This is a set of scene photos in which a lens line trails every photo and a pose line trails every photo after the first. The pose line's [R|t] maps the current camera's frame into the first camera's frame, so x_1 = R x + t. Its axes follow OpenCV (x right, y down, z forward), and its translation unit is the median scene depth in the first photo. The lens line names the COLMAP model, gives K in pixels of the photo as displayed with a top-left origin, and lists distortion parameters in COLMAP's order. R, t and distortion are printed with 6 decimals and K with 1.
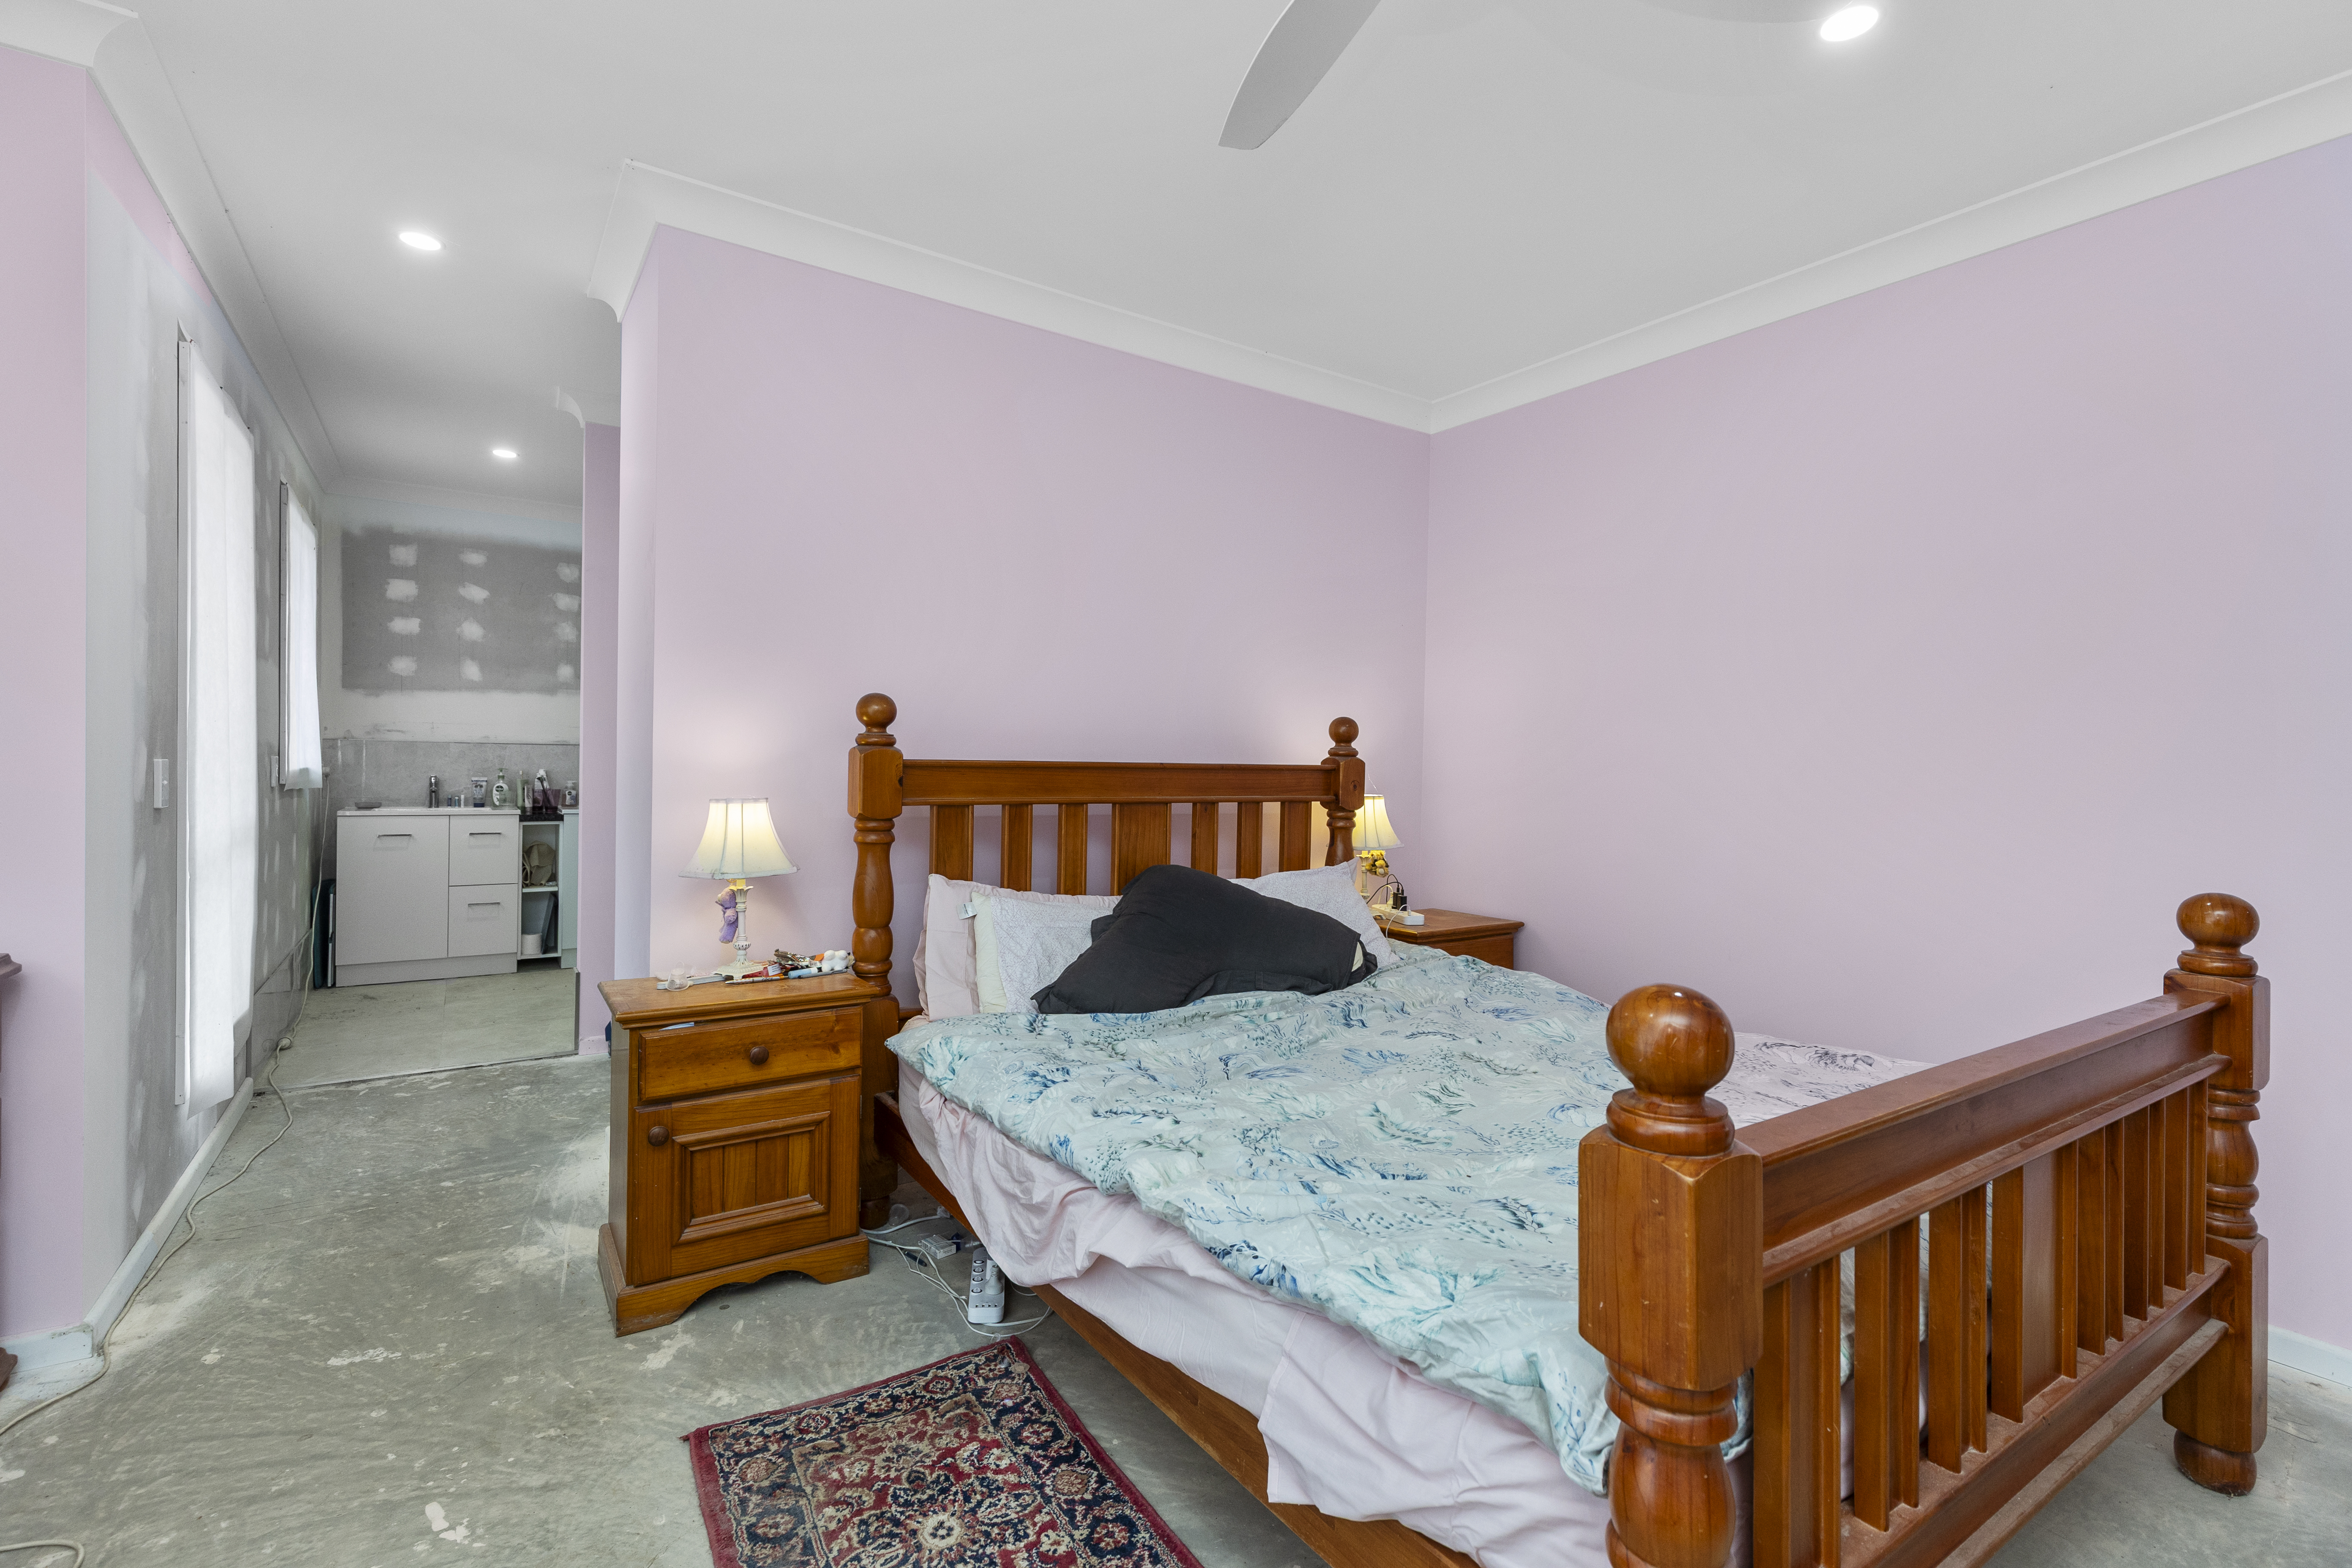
lens RADIAL K [[1057.6, 0, 1175.4], [0, 1057.6, 776.1], [0, 0, 1]] dist [-0.001544, -0.000108]
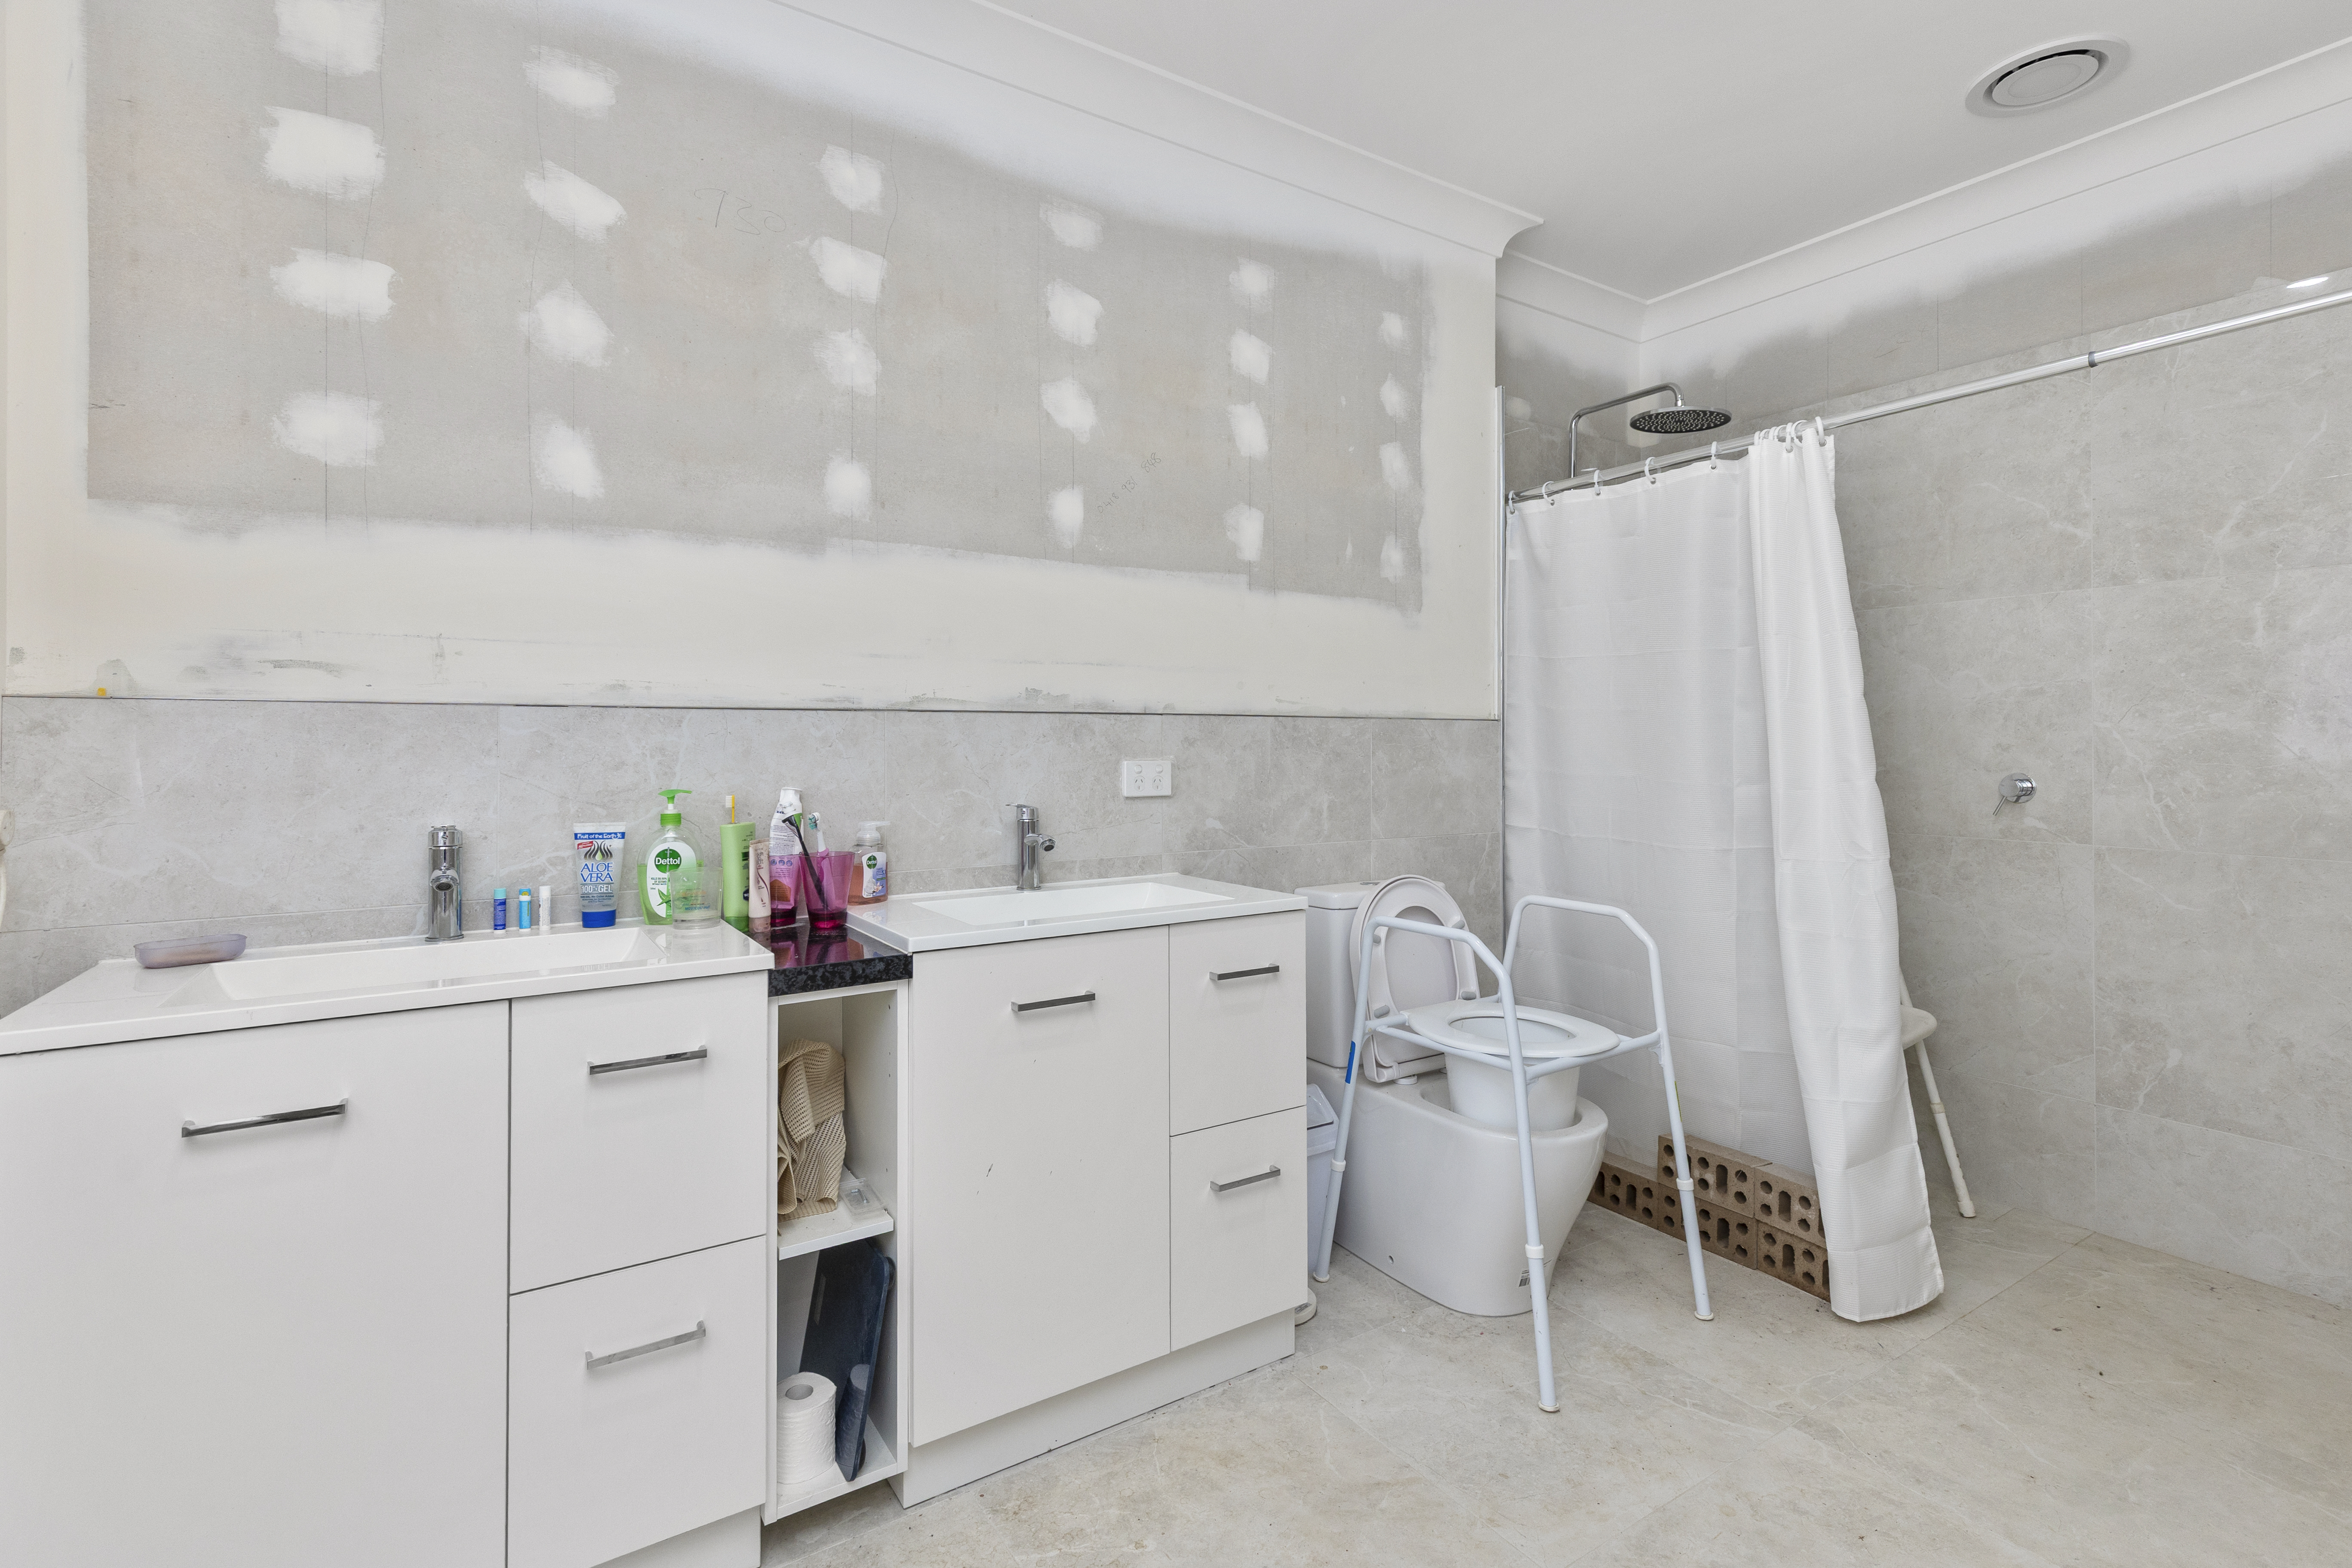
lens RADIAL K [[1057.6, 0, 1185.0], [0, 1057.6, 737.2], [0, 0, 1]] dist [-0.001544, -0.000108]
pose [[0.999816, -0.016298, -0.010082, -0.473875], [0.016159, 0.999776, -0.013696, -0.015361], [0.010303, 0.013531, 0.999855, 0.681273]]
